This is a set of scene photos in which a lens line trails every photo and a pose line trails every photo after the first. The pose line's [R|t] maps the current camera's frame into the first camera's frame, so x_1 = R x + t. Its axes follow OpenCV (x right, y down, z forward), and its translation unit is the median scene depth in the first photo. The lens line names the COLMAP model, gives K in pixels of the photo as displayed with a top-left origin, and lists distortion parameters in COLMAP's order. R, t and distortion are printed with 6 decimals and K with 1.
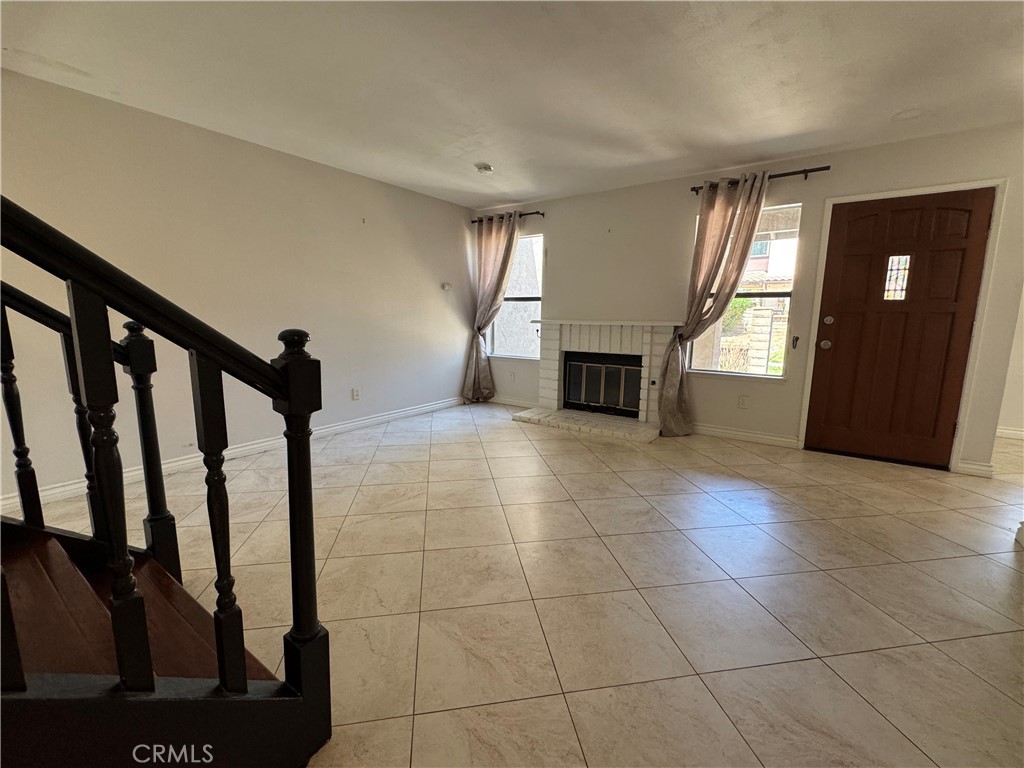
lens RADIAL K [[439.2, 0, 512.0], [0, 439.2, 384.0], [0, 0, 1]] dist [-0.013401, 0.000333]
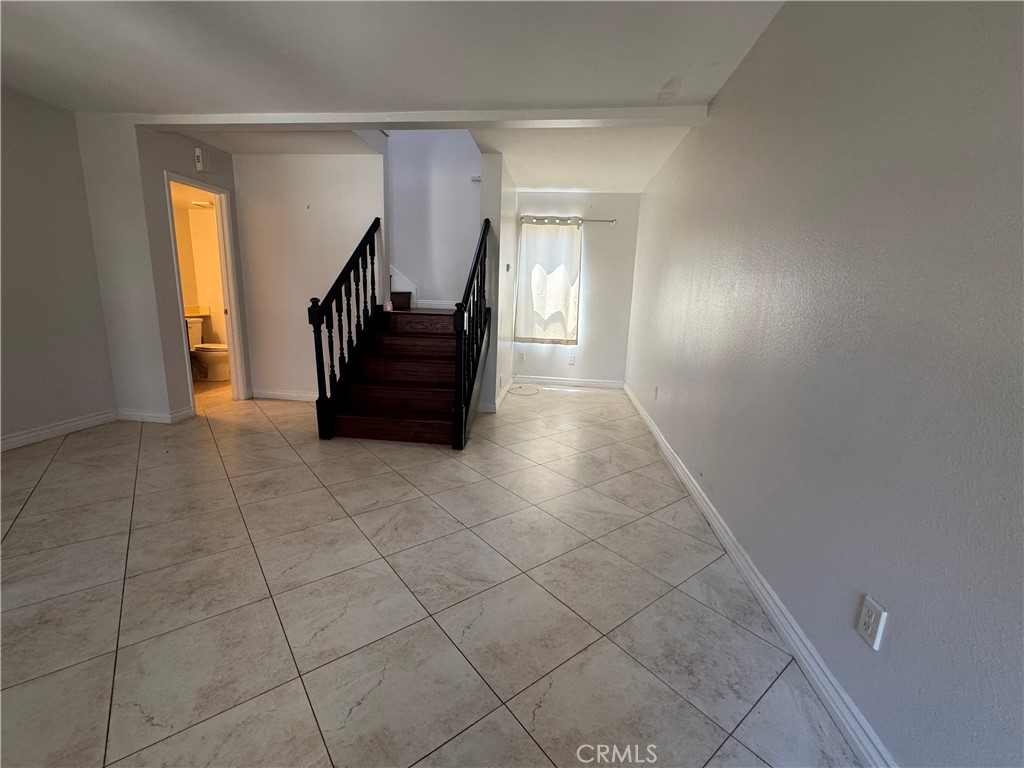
lens RADIAL K [[439.2, 0, 512.0], [0, 439.2, 384.0], [0, 0, 1]] dist [-0.013401, 0.000333]
pose [[-0.874295, 0.055868, -0.482169, -0.041932], [-0.118113, 0.939010, 0.322971, -0.172680], [0.470805, 0.339322, -0.814373, 1.065601]]
